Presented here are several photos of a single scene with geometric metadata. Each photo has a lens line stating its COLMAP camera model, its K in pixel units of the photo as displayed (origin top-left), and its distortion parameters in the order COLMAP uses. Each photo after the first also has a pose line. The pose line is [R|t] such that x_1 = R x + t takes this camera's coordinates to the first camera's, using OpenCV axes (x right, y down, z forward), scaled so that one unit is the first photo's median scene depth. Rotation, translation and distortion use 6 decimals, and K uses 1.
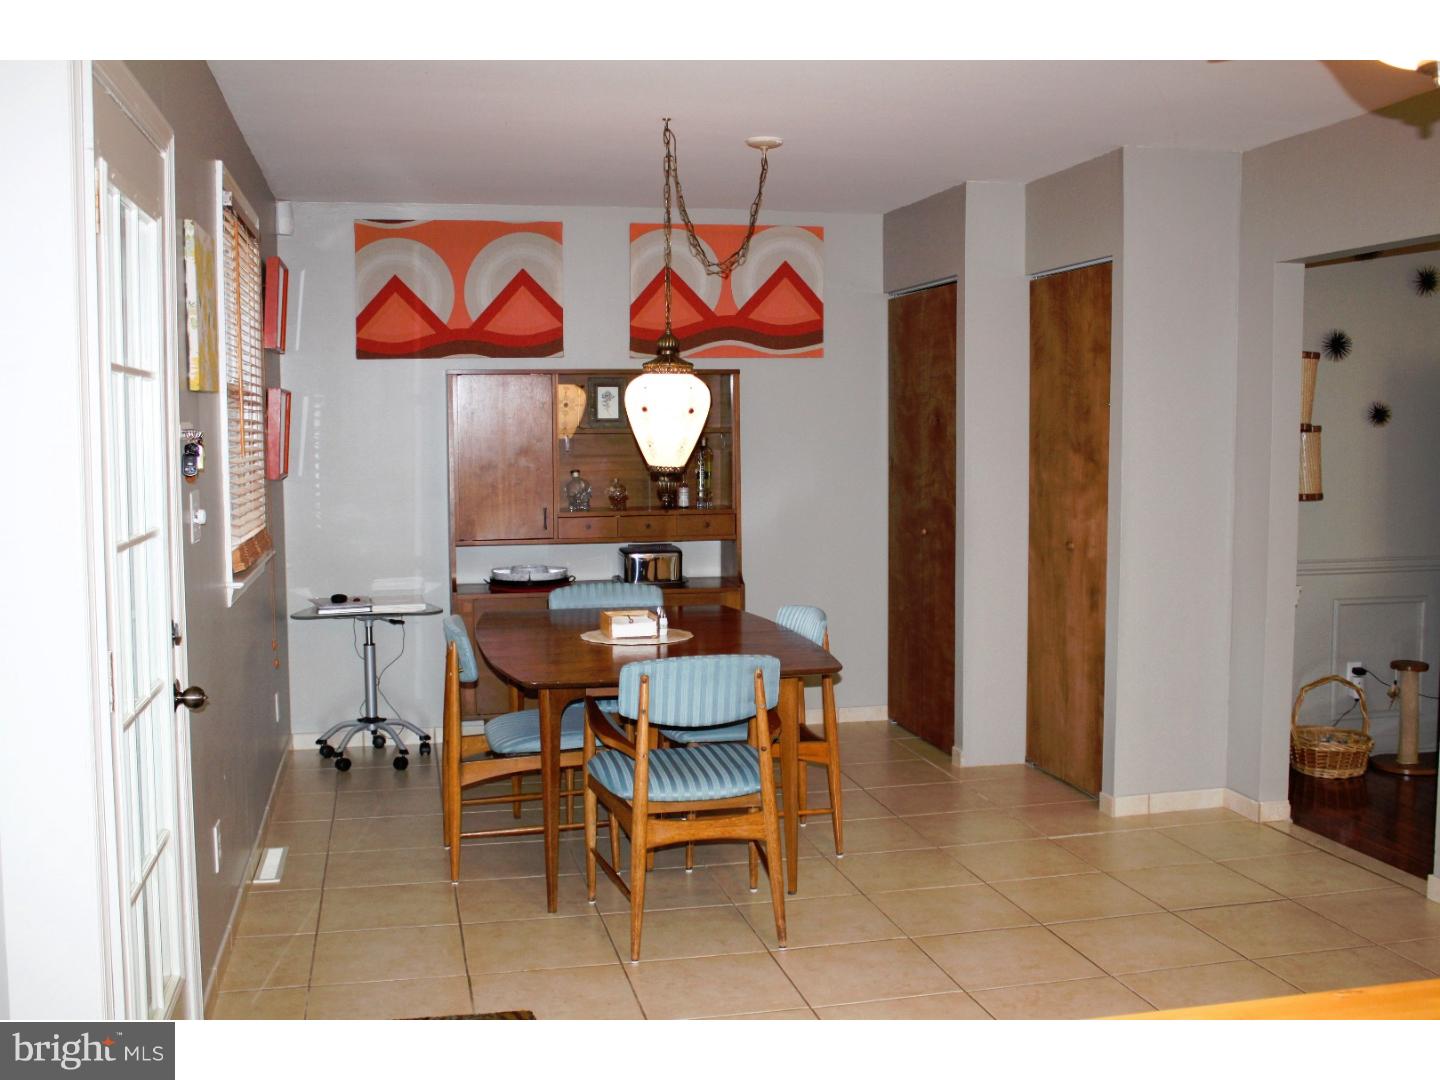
lens RADIAL K [[1486.5, 0, 720.0], [0, 1486.5, 540.0], [0, 0, 1]] dist [-0.126054, 0.000841]
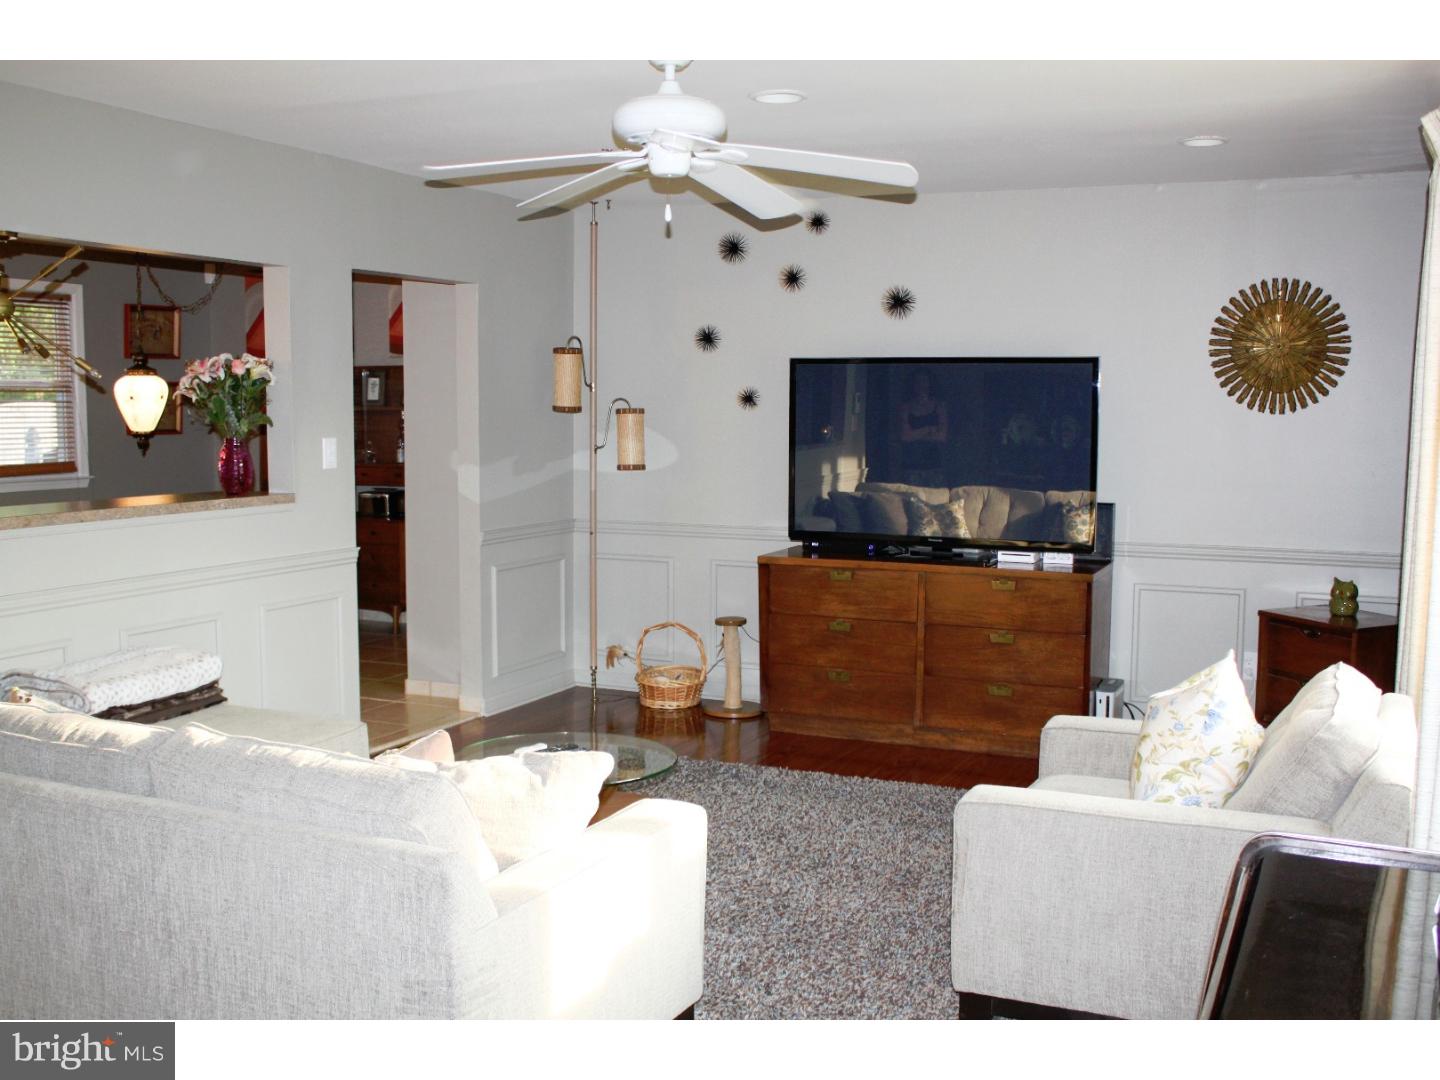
lens RADIAL K [[1486.5, 0, 720.0], [0, 1486.5, 540.0], [0, 0, 1]] dist [-0.126054, 0.000841]
pose [[0.804736, 0.064469, -0.590121, 1.160165], [-0.055567, 0.997901, 0.033241, -0.014265], [0.591026, 0.006041, 0.806630, 0.054606]]
